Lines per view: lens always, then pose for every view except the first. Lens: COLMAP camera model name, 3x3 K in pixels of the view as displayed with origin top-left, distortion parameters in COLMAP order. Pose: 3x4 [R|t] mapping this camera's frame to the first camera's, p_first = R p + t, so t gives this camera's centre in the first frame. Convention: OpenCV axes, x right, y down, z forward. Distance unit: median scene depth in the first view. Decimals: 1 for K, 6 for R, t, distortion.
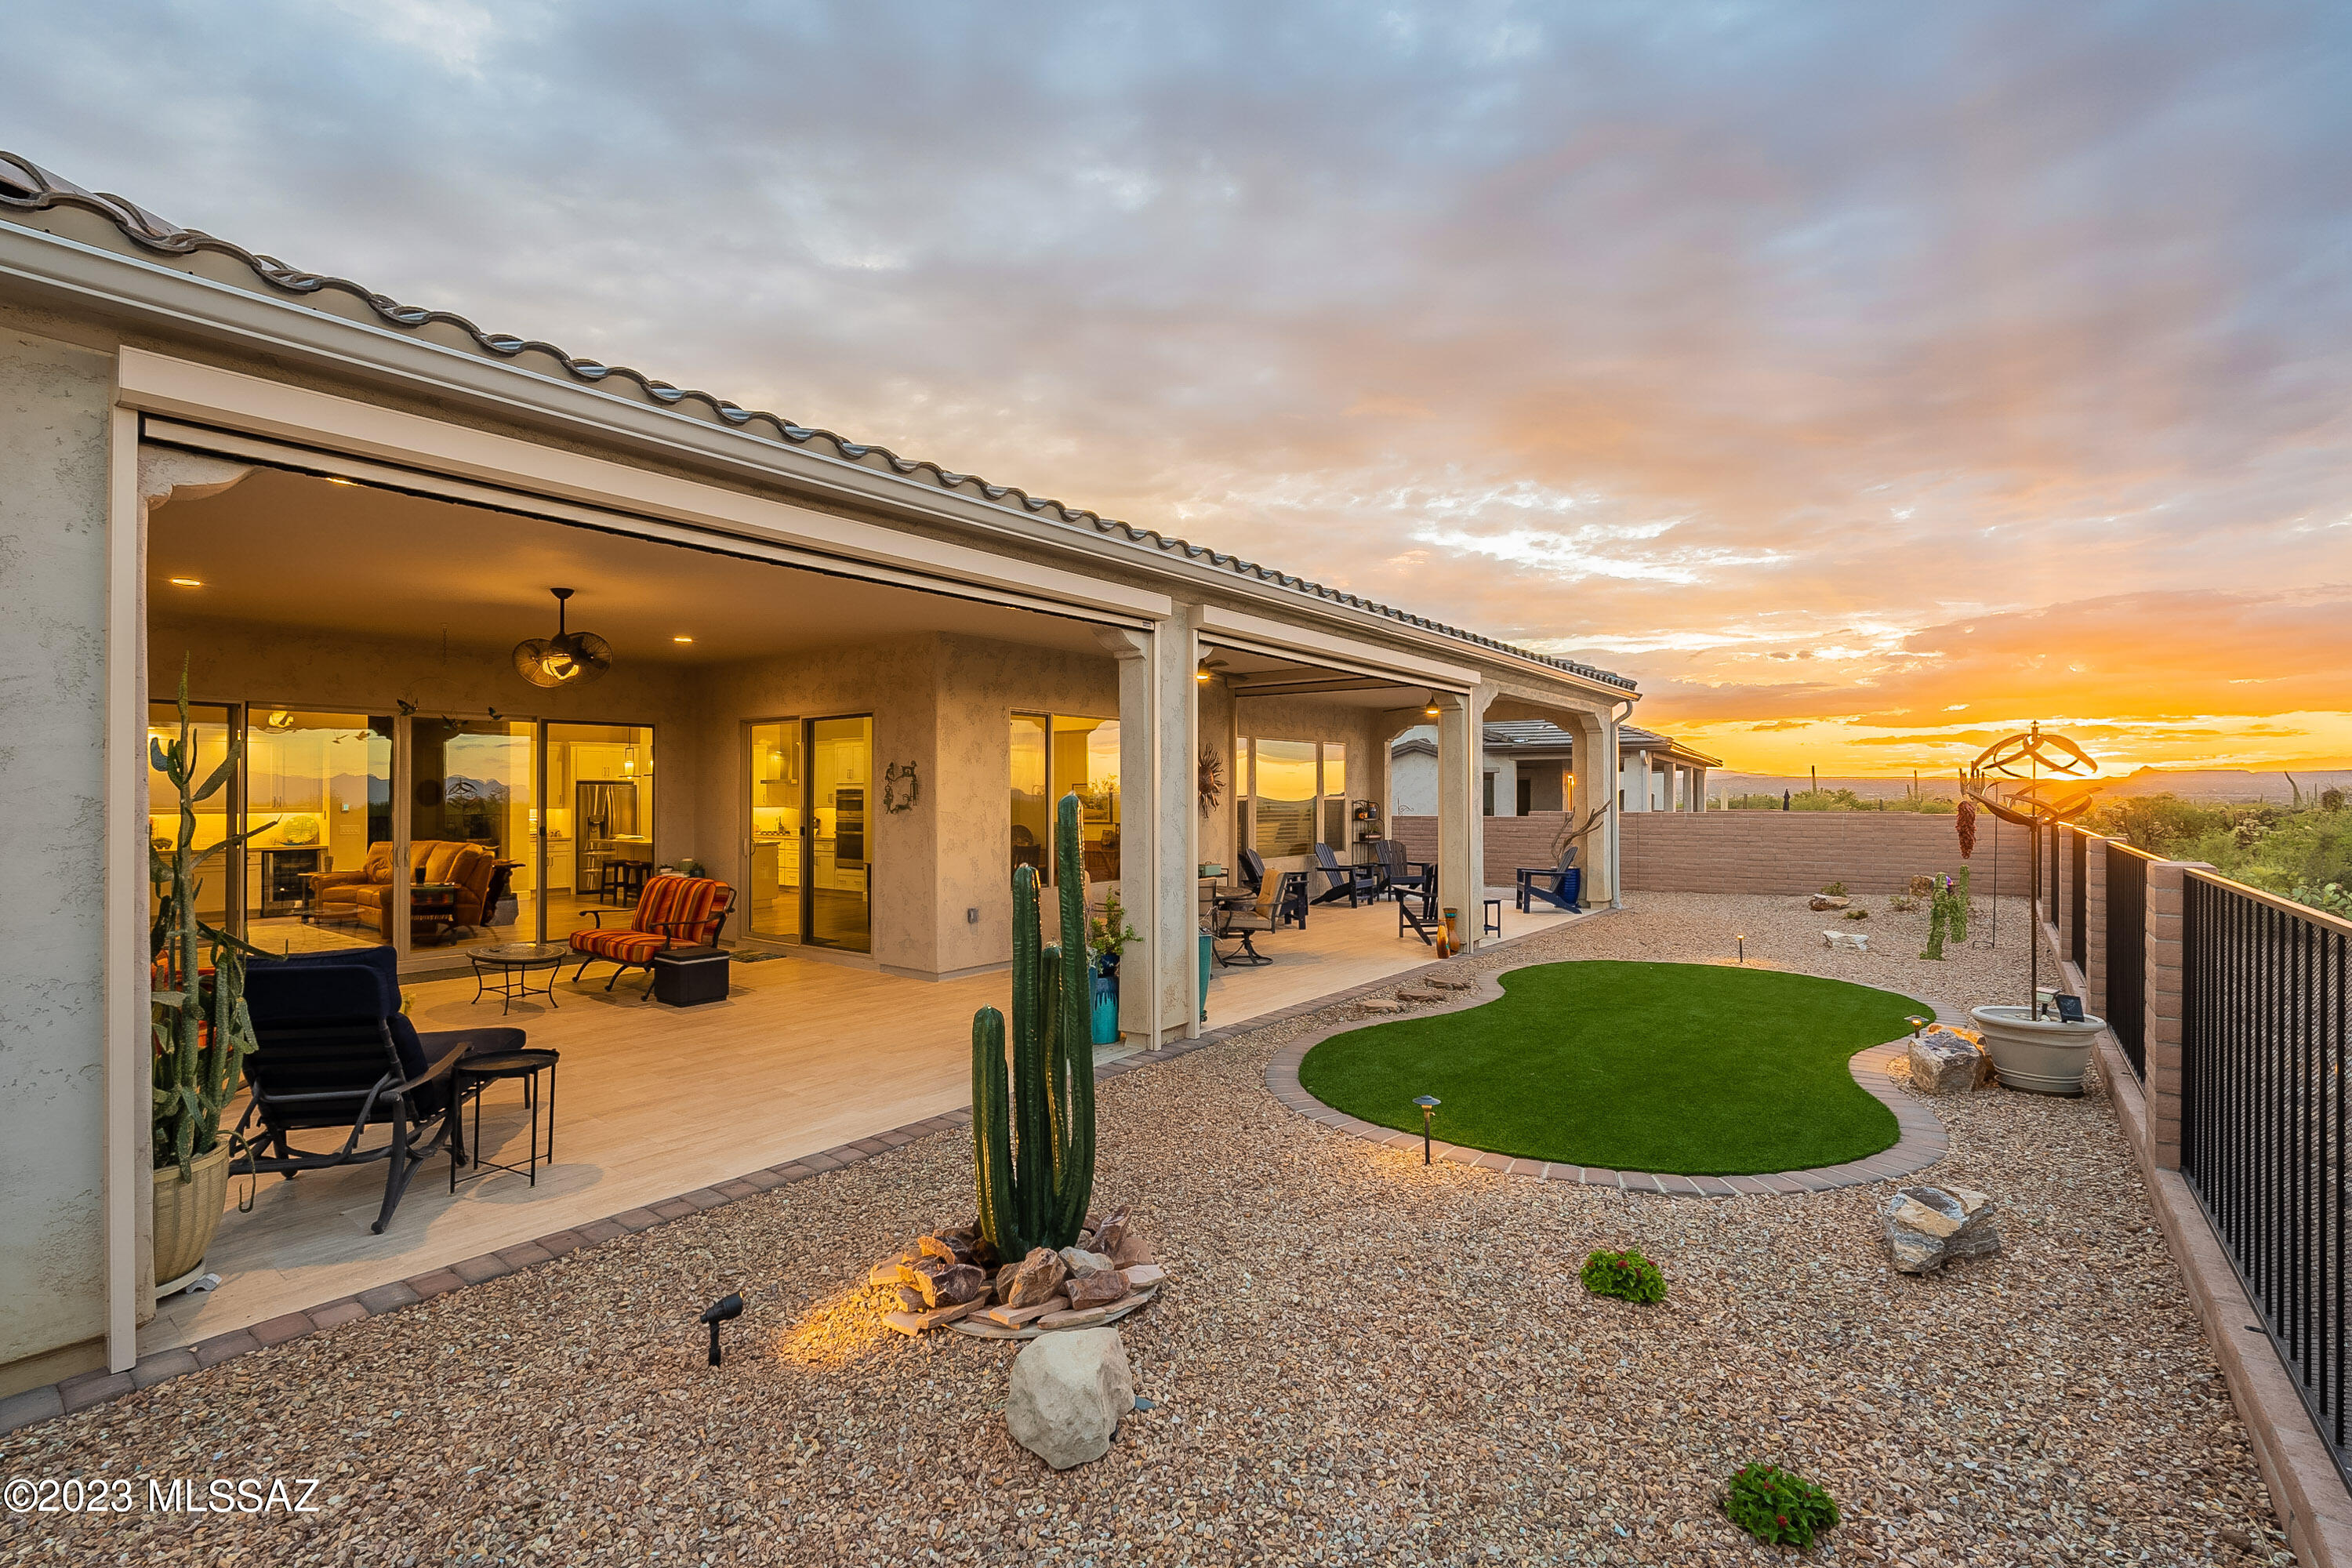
lens RADIAL K [[1049.6, 0, 1176.0], [0, 1049.6, 784.0], [0, 0, 1]] dist [-0.004758, 0.000186]
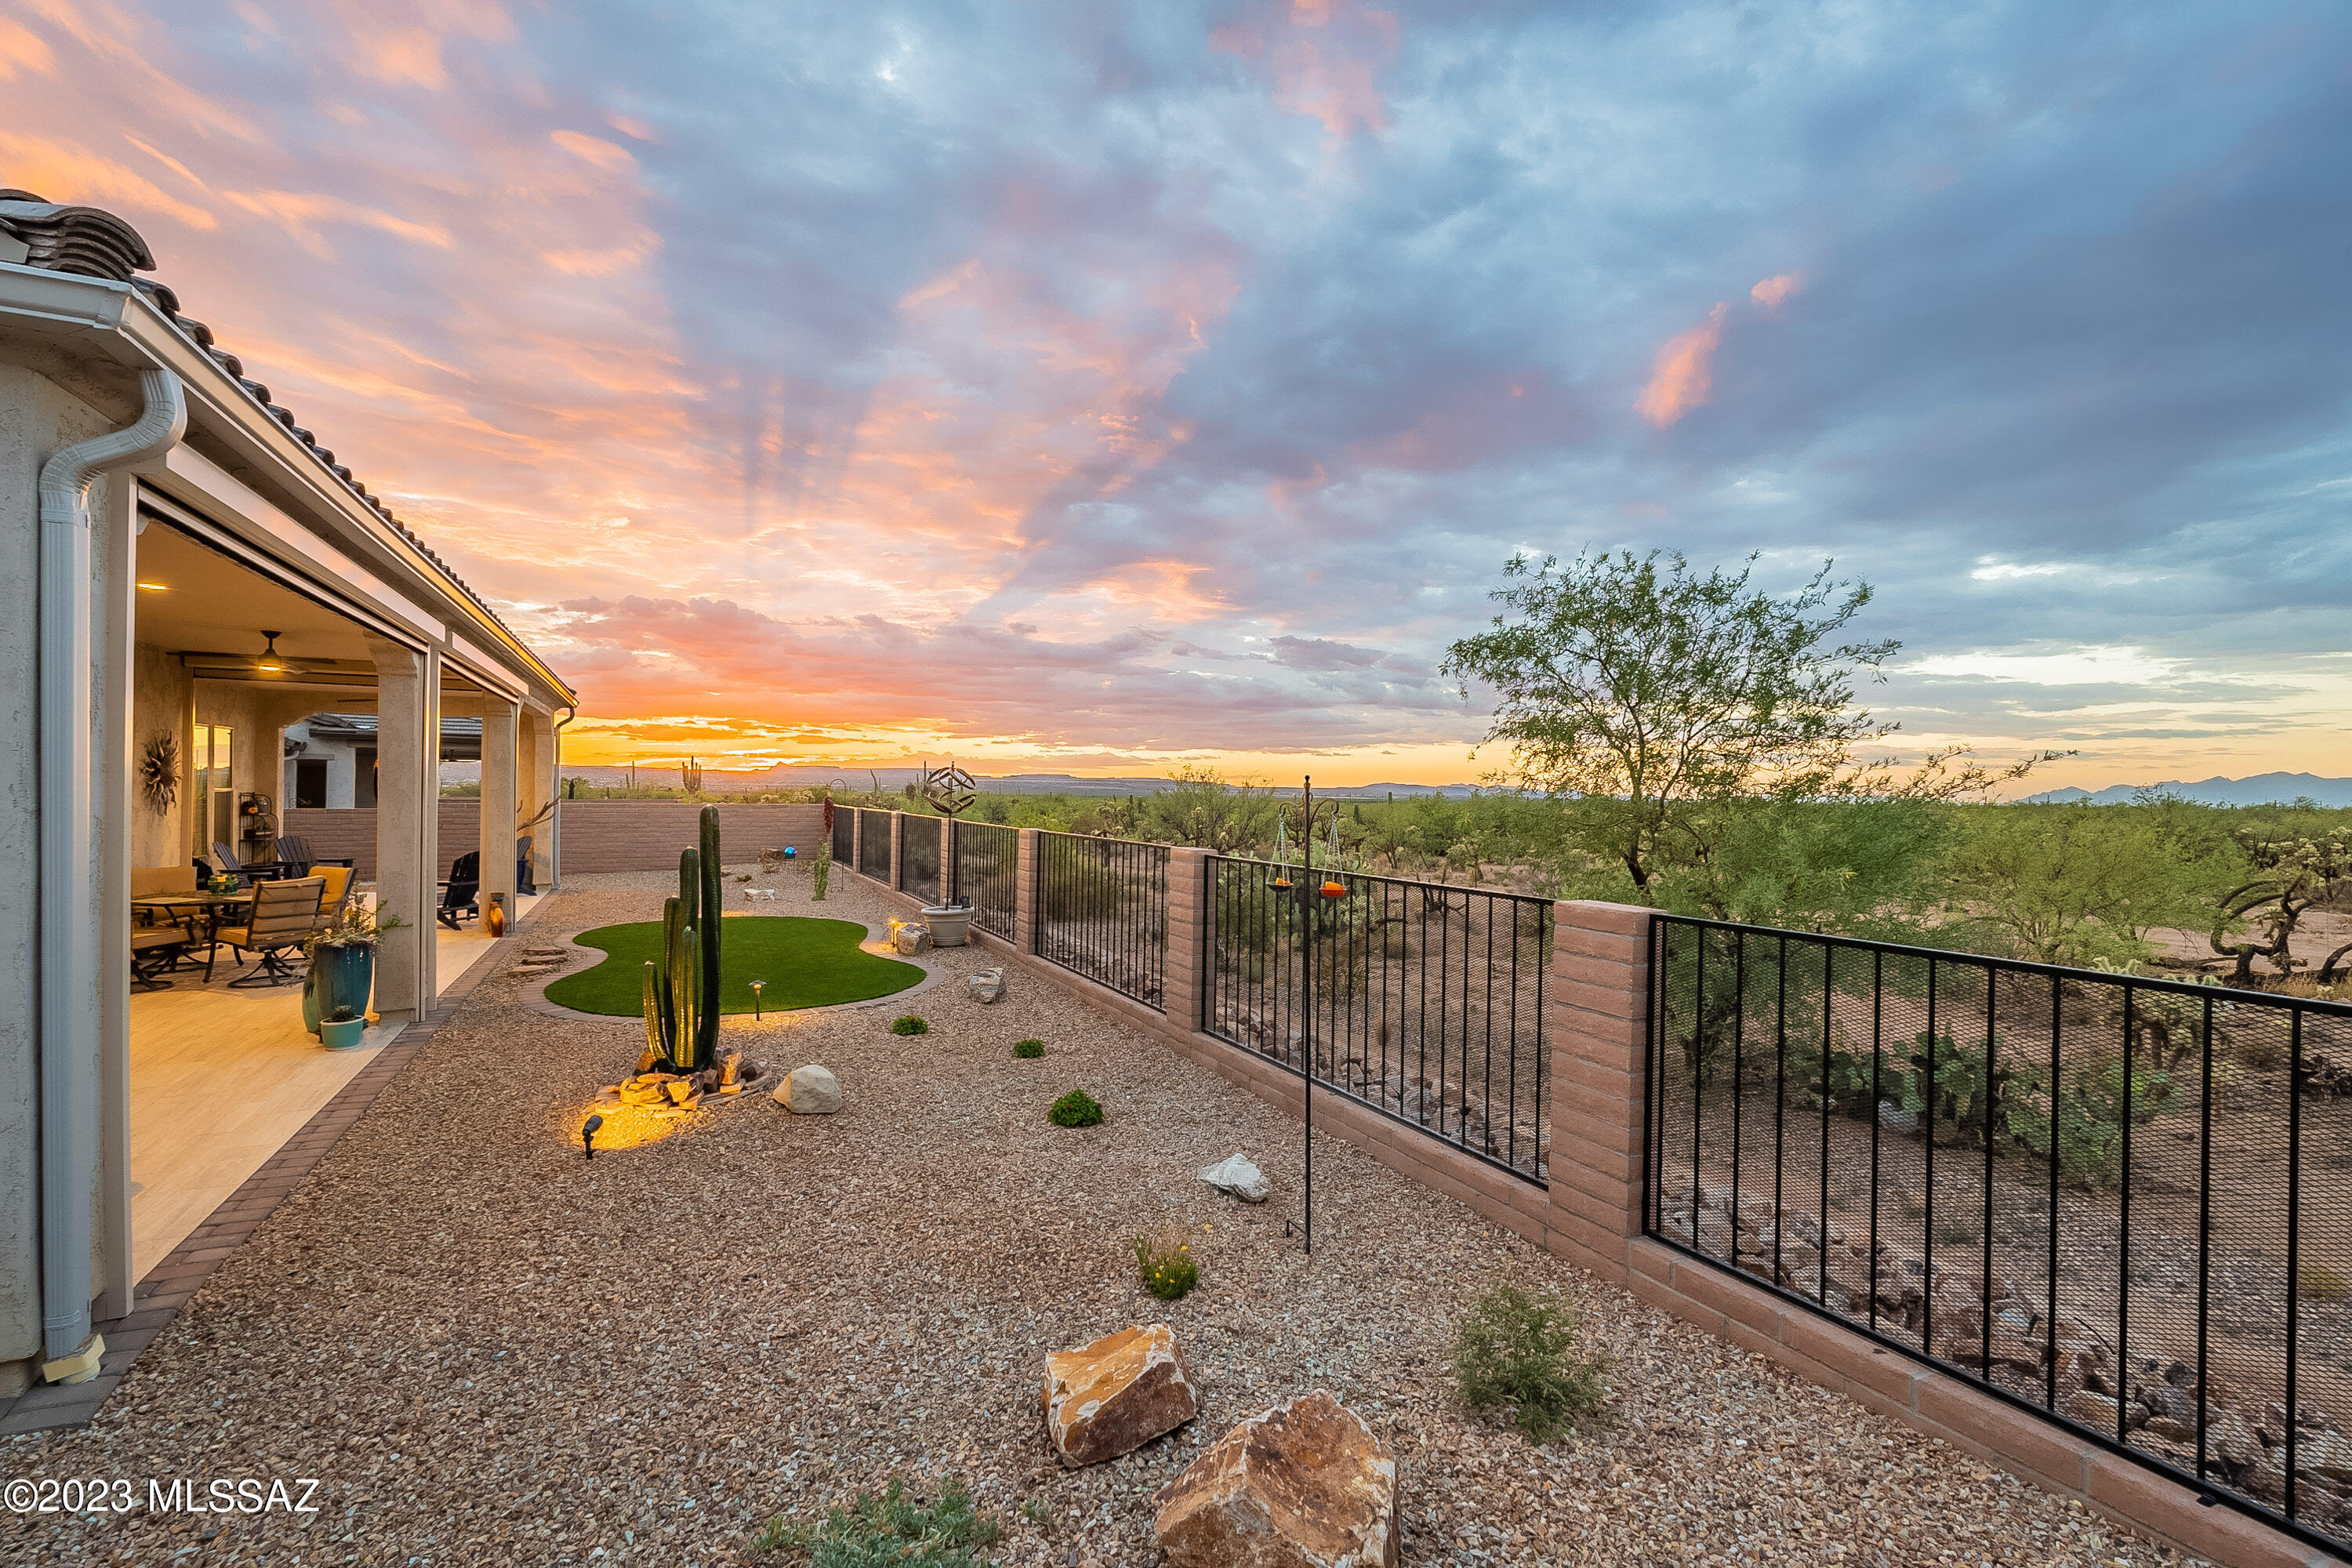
lens RADIAL K [[1049.6, 0, 1176.0], [0, 1049.6, 784.0], [0, 0, 1]] dist [-0.004758, 0.000186]
pose [[0.447567, 0.009552, 0.894200, -0.872751], [-0.021520, 0.999768, 0.000091, -0.028870], [-0.893992, -0.019284, 0.447669, -0.311237]]
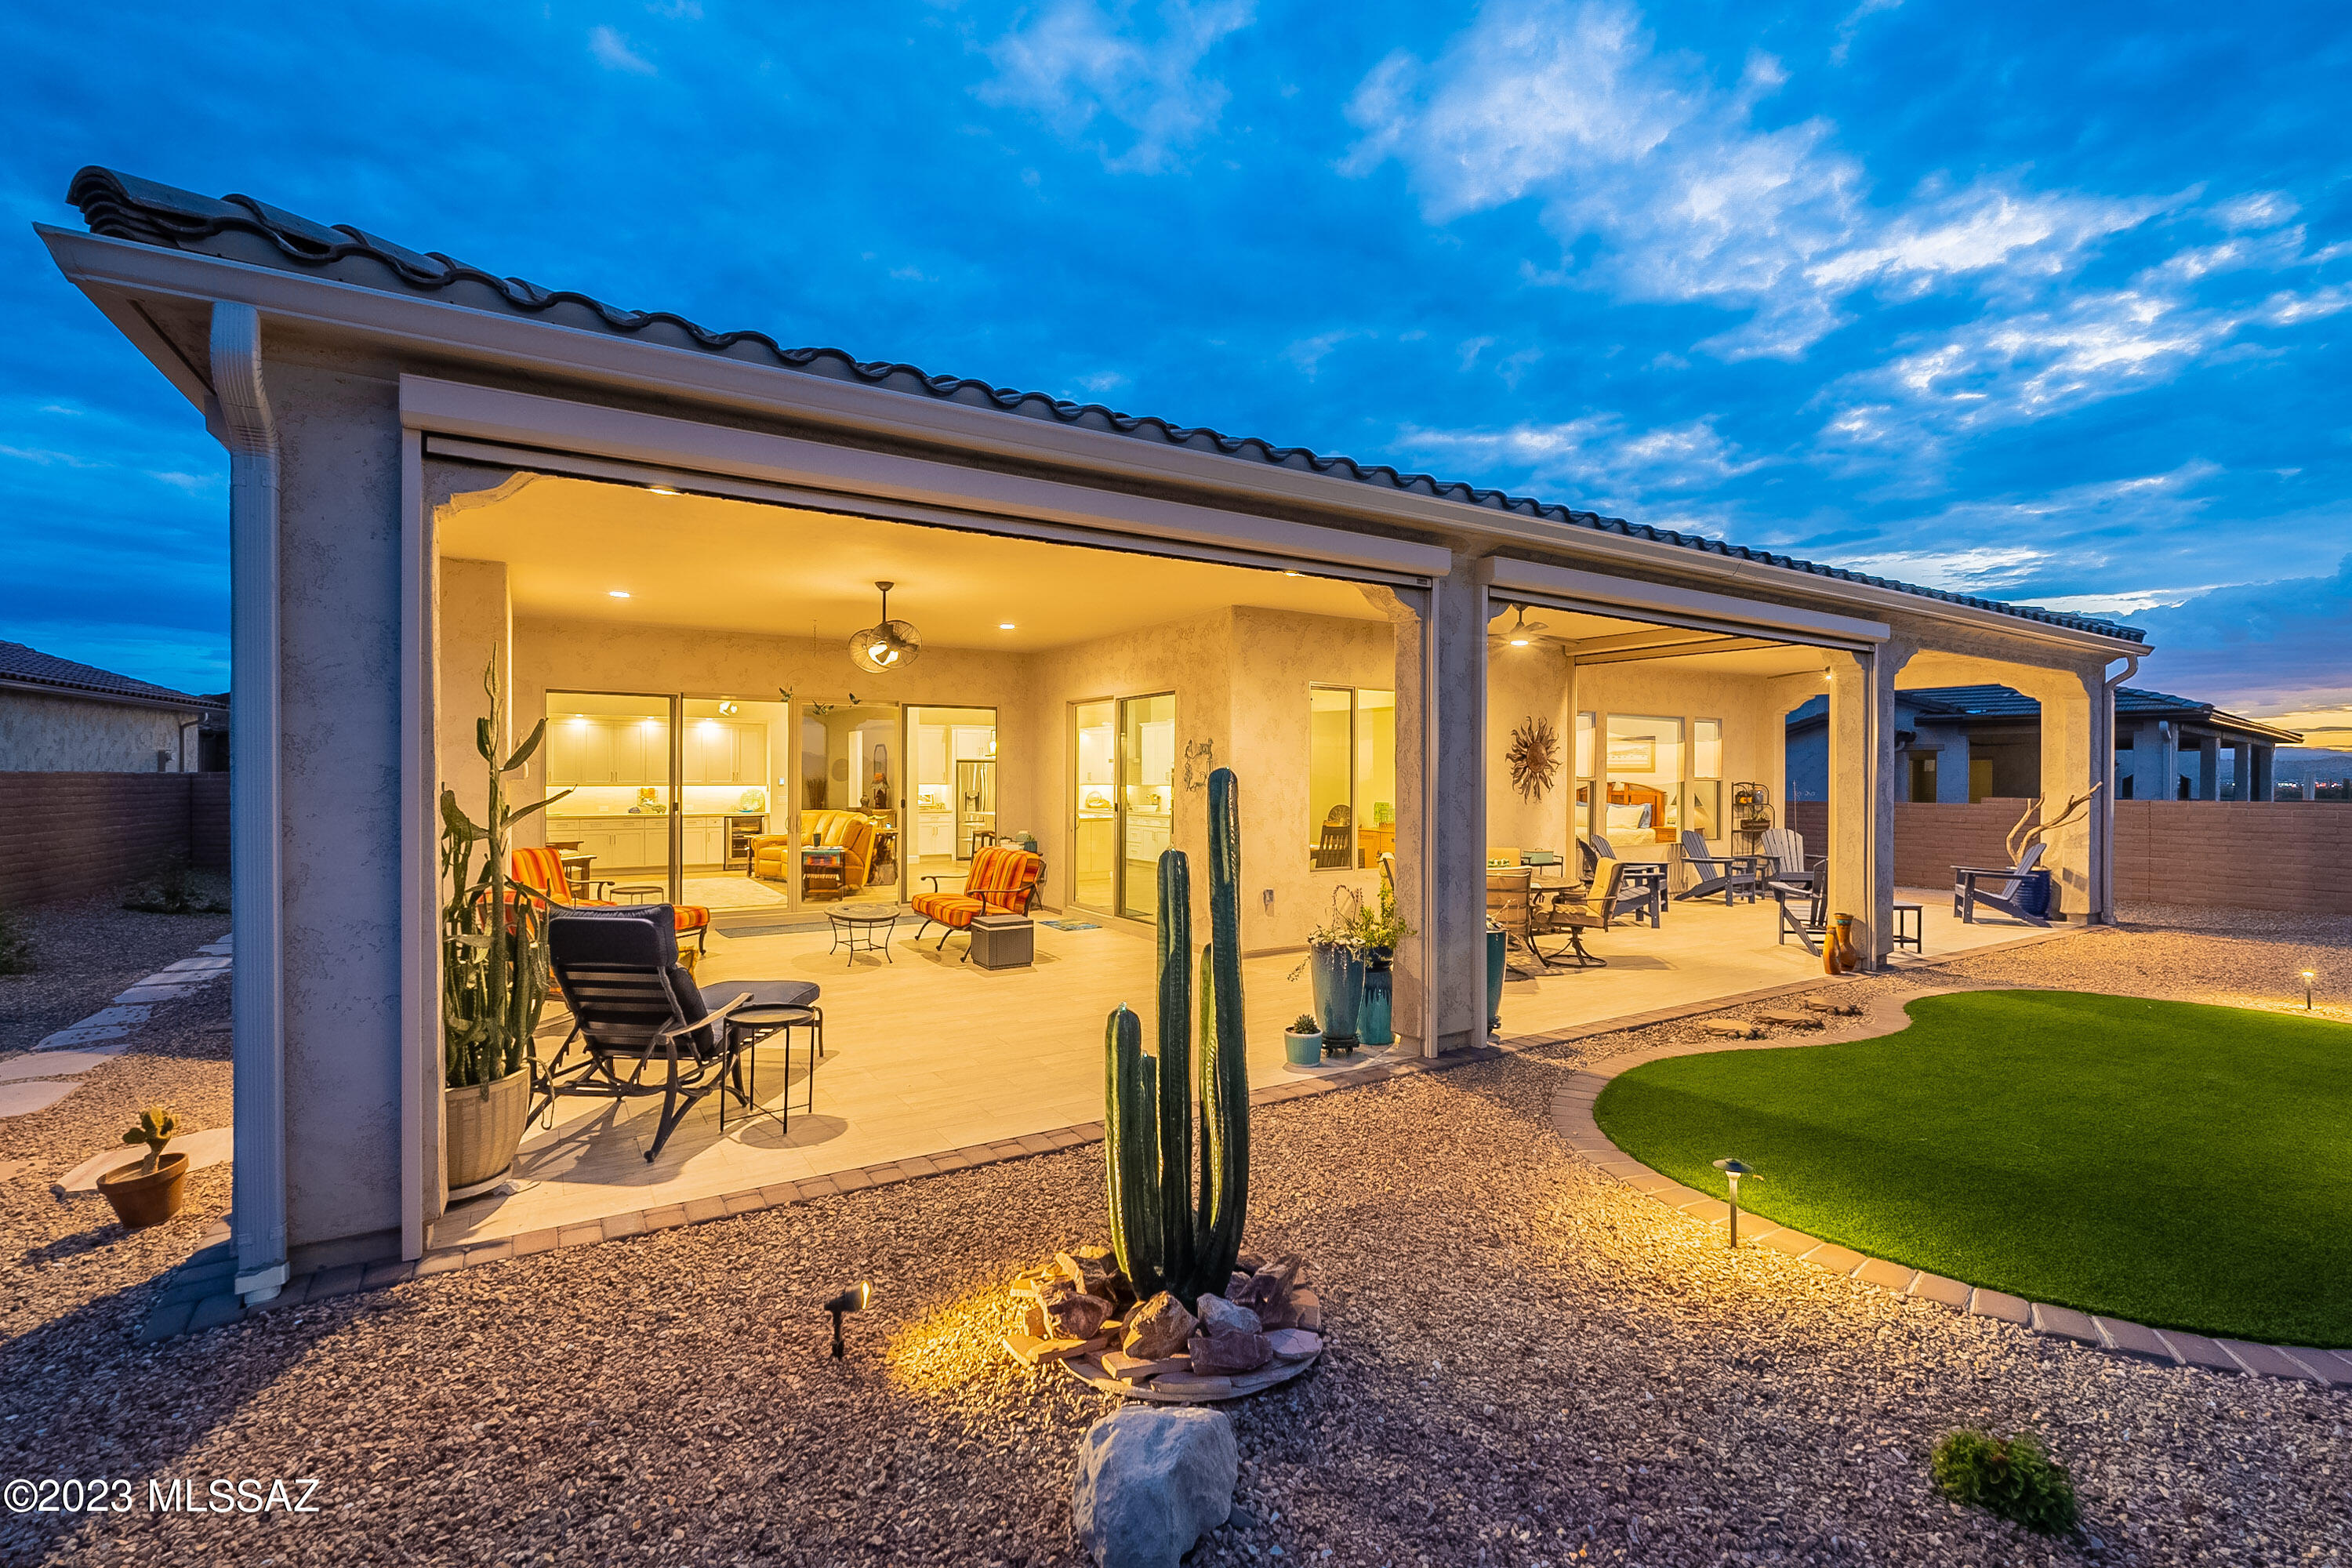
lens RADIAL K [[1027.4, 0, 1176.0], [0, 1027.4, 784.0], [0, 0, 1]] dist [-0.003449, 0.000150]
pose [[0.936729, 0.008531, -0.349952, 0.105258], [-0.001905, 0.999812, 0.019273, 0.004633], [0.350051, -0.017387, 0.936569, 0.135520]]
